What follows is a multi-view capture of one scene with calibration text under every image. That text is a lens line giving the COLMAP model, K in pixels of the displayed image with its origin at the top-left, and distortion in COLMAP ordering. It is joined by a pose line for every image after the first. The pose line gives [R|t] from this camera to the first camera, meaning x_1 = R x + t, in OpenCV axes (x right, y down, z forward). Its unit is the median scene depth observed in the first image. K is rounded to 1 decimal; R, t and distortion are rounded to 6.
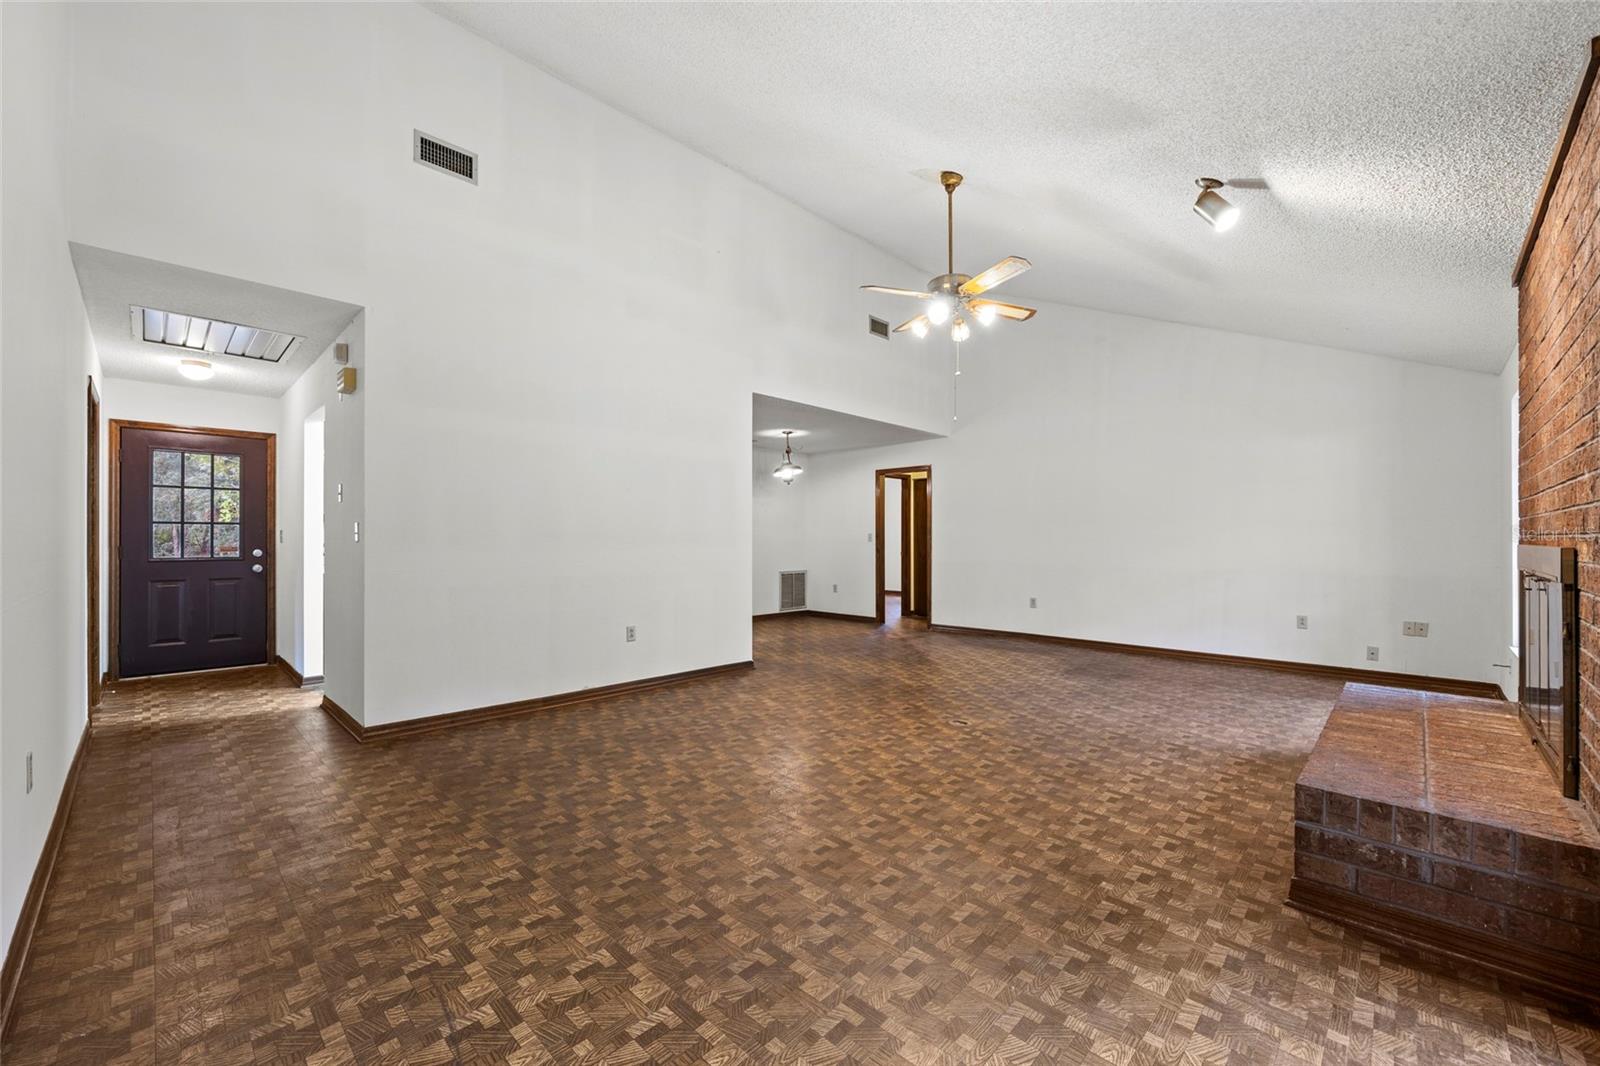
lens RADIAL K [[639.0, 0, 806.5], [0, 639.0, 536.4], [0, 0, 1]] dist [-0.005799, 0.000580]
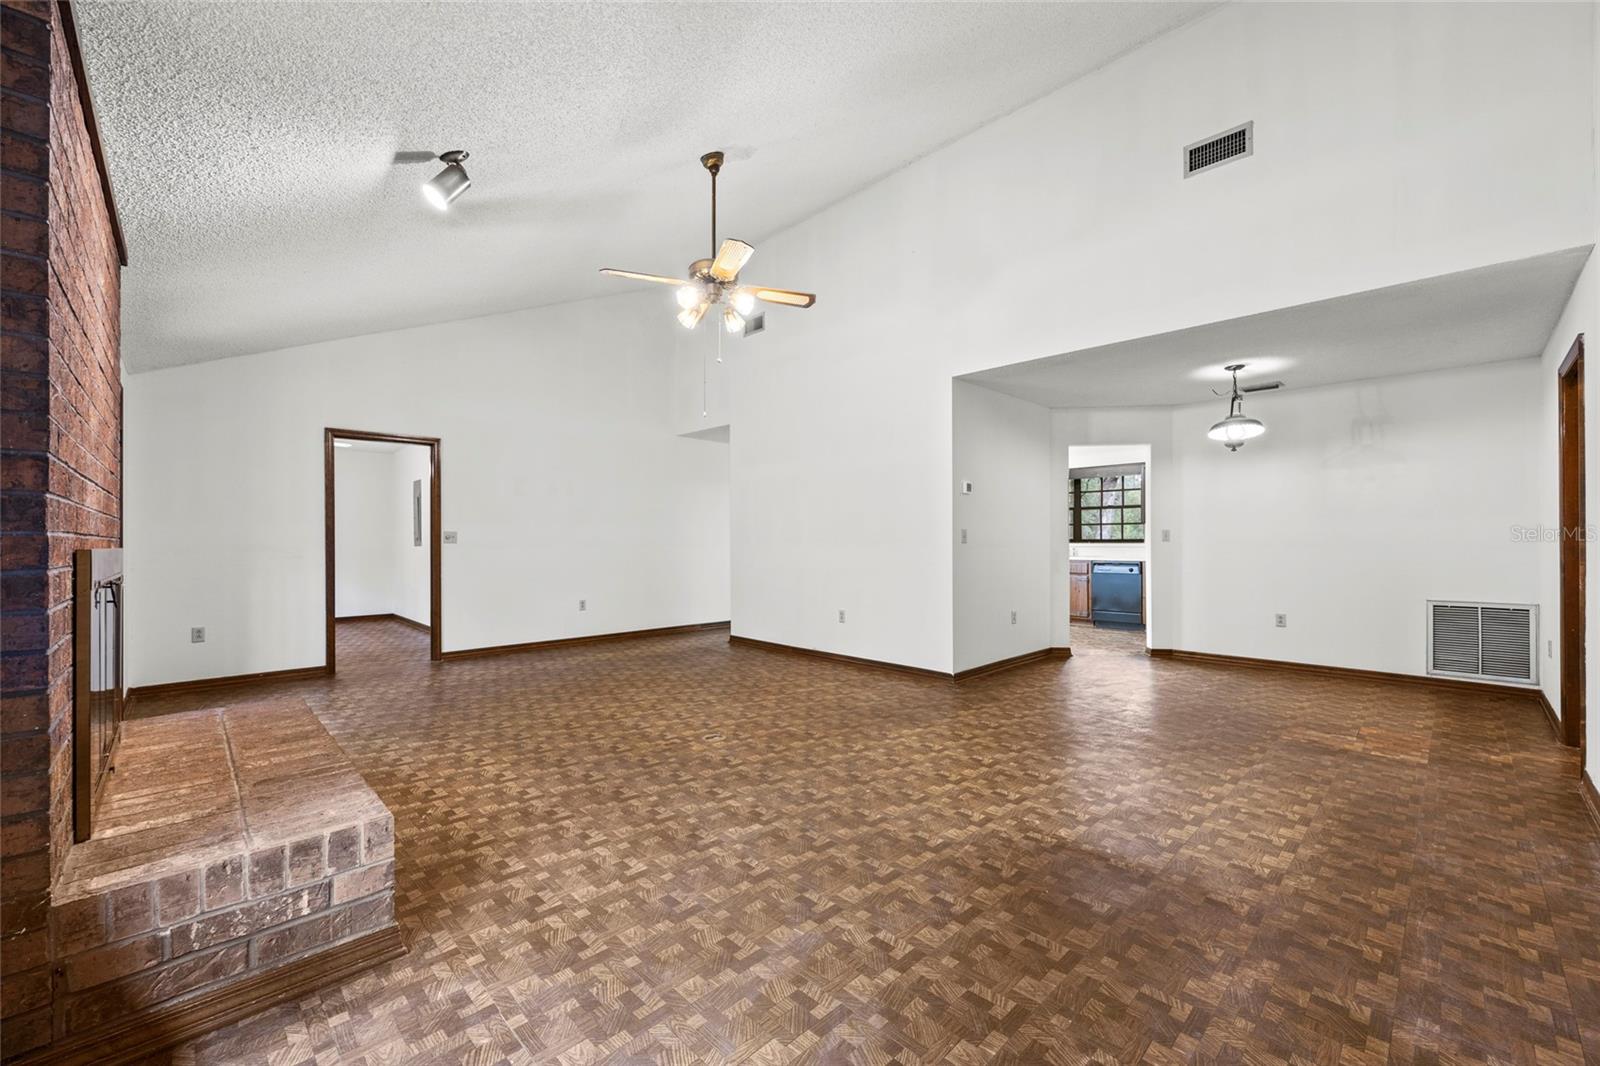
lens RADIAL K [[639.0, 0, 805.2], [0, 639.0, 536.5], [0, 0, 1]] dist [-0.005799, 0.000580]
pose [[-0.030757, -0.006571, -0.999505, 1.390572], [0.009359, 0.999933, -0.006861, 0.006990], [0.999483, -0.009565, -0.030693, 1.385140]]
